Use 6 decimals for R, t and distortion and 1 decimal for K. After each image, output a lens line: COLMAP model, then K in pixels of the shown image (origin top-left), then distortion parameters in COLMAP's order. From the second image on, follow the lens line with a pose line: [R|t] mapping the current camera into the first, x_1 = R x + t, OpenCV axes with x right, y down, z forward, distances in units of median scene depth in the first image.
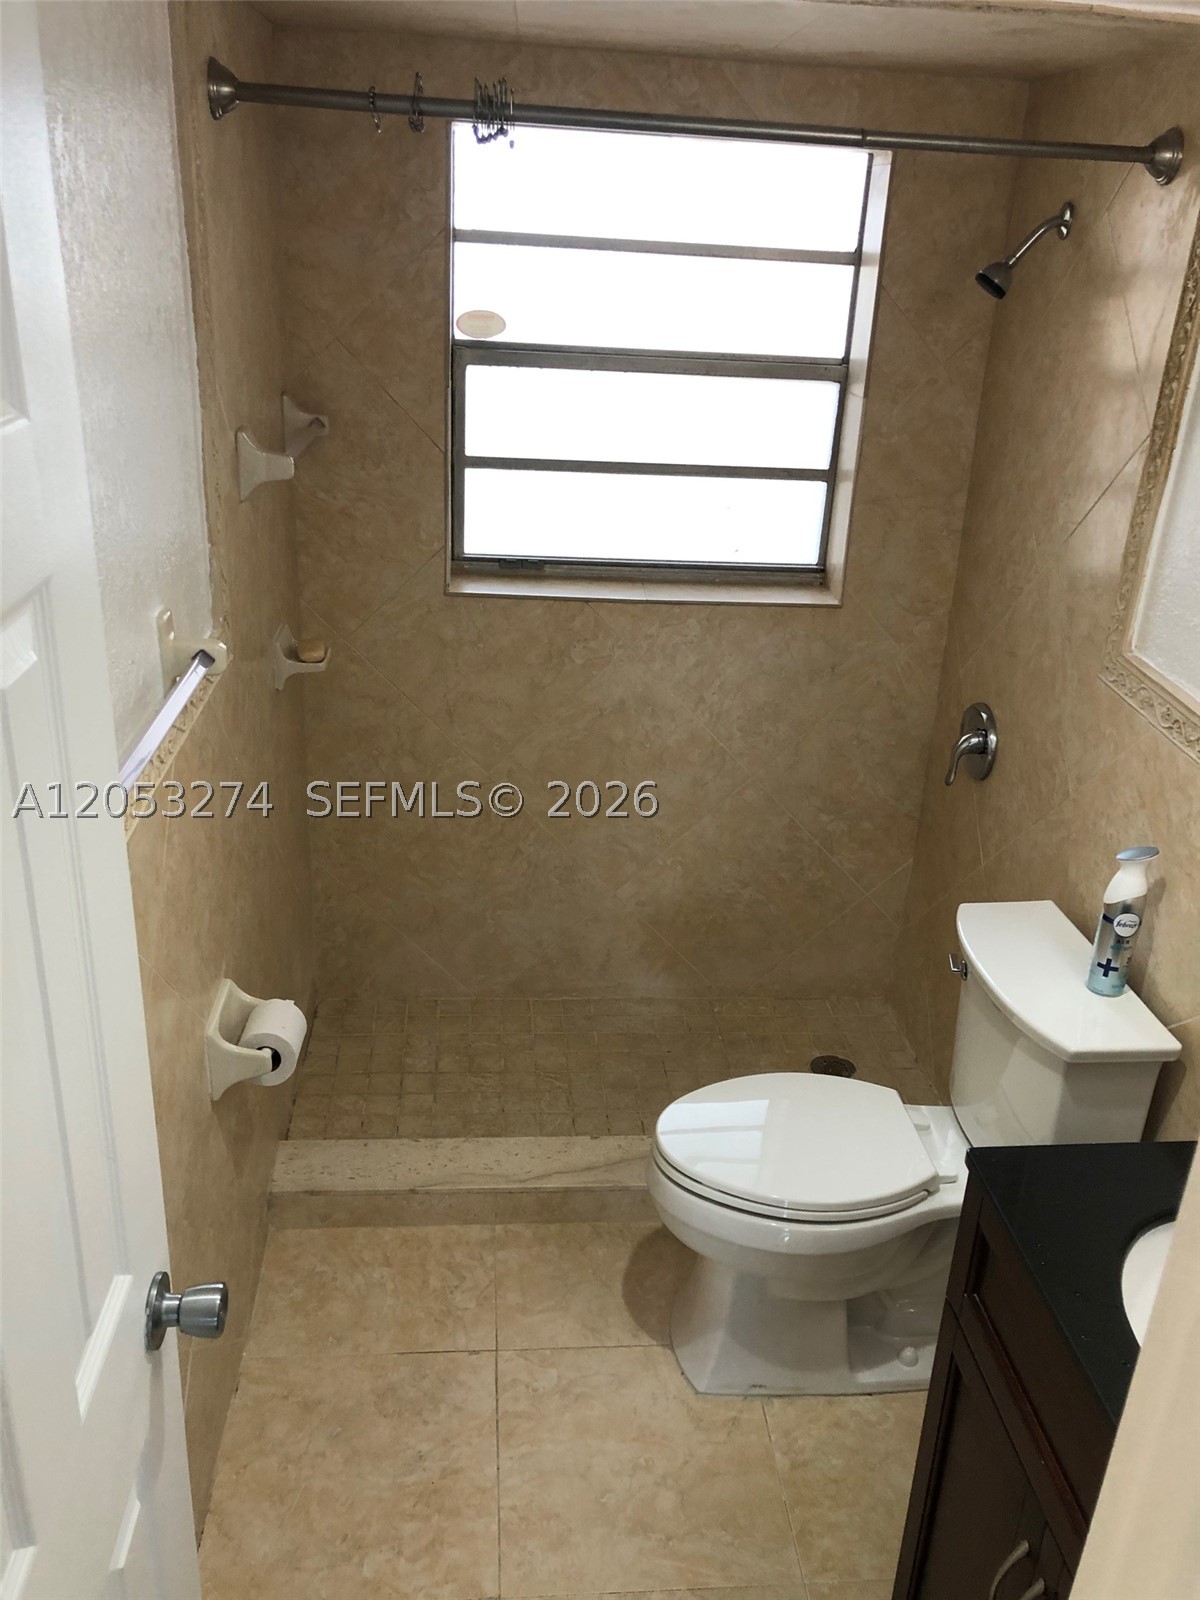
lens RADIAL K [[1271.9, 0, 597.0], [0, 1271.9, 797.9], [0, 0, 1]] dist [0.020425, -0.033132]
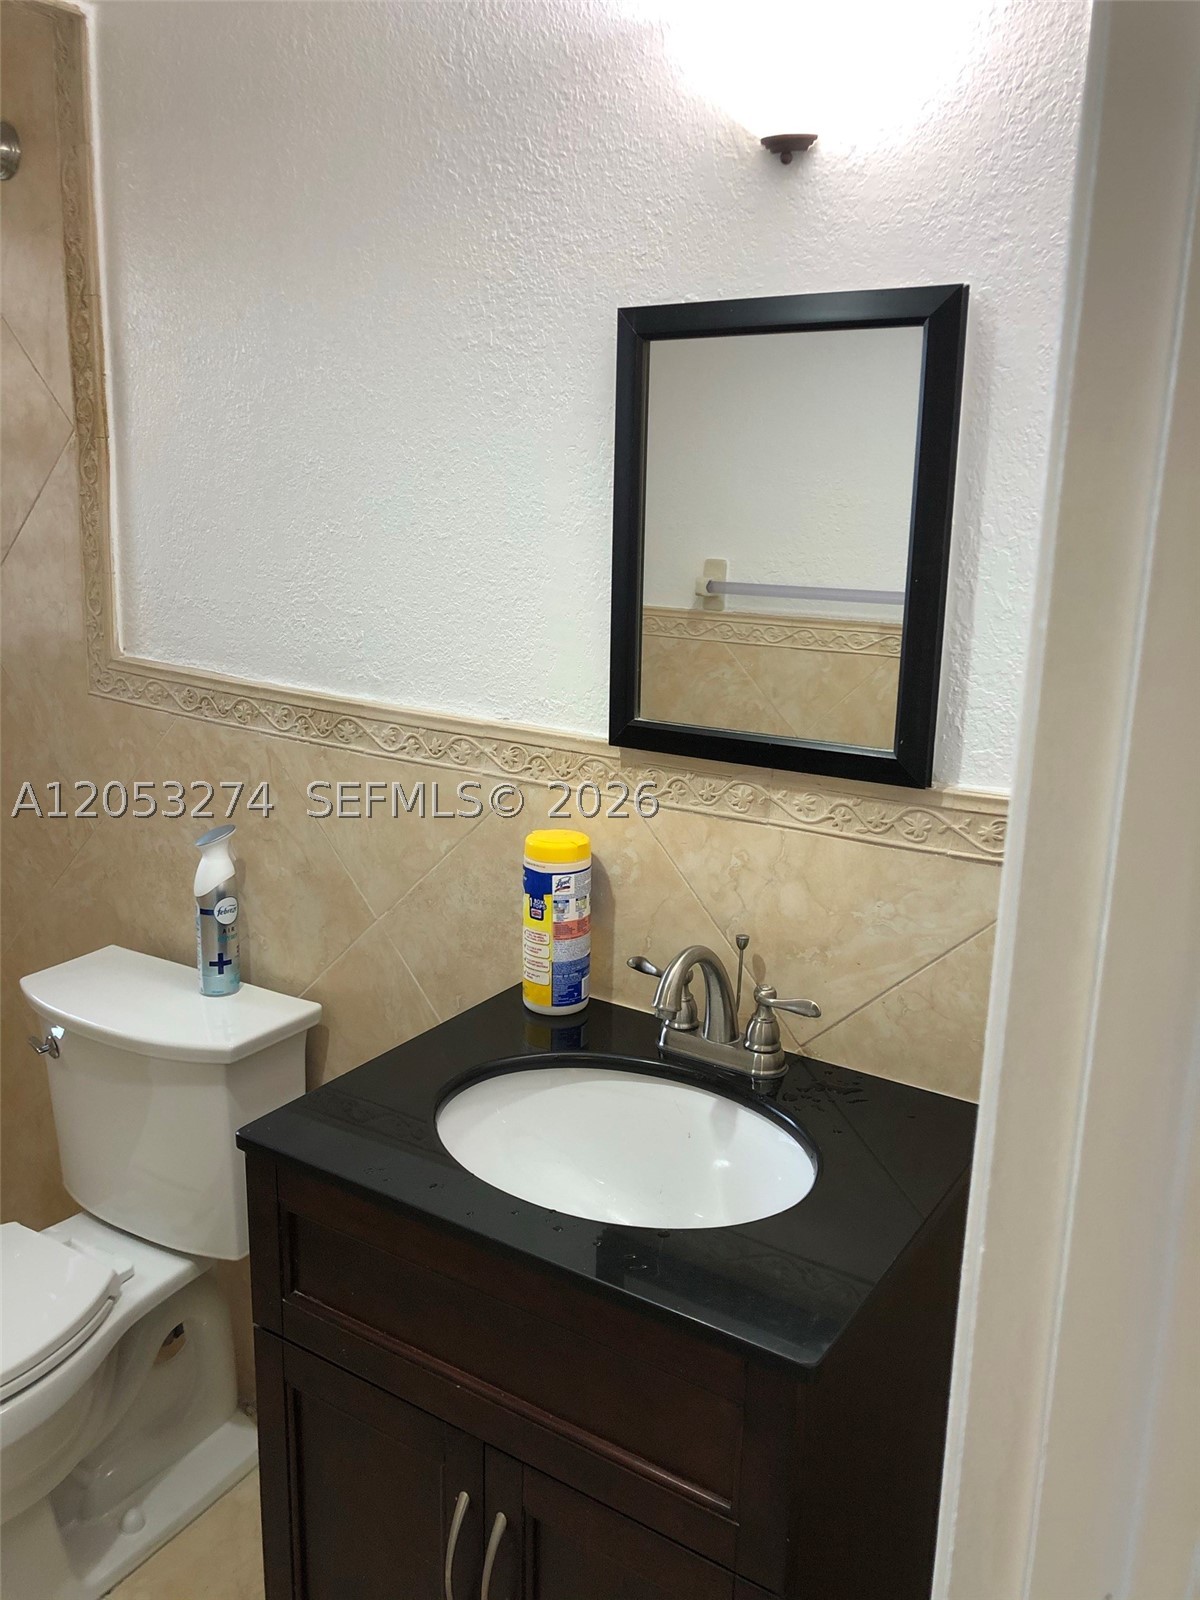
lens RADIAL K [[1271.9, 0, 596.4], [0, 1271.9, 794.4], [0, 0, 1]] dist [0.020425, -0.033132]
pose [[0.618380, -0.213018, 0.756459, -0.111495], [0.316483, 0.948561, 0.008399, 0.094466], [-0.719336, 0.234213, 0.653987, 0.157723]]
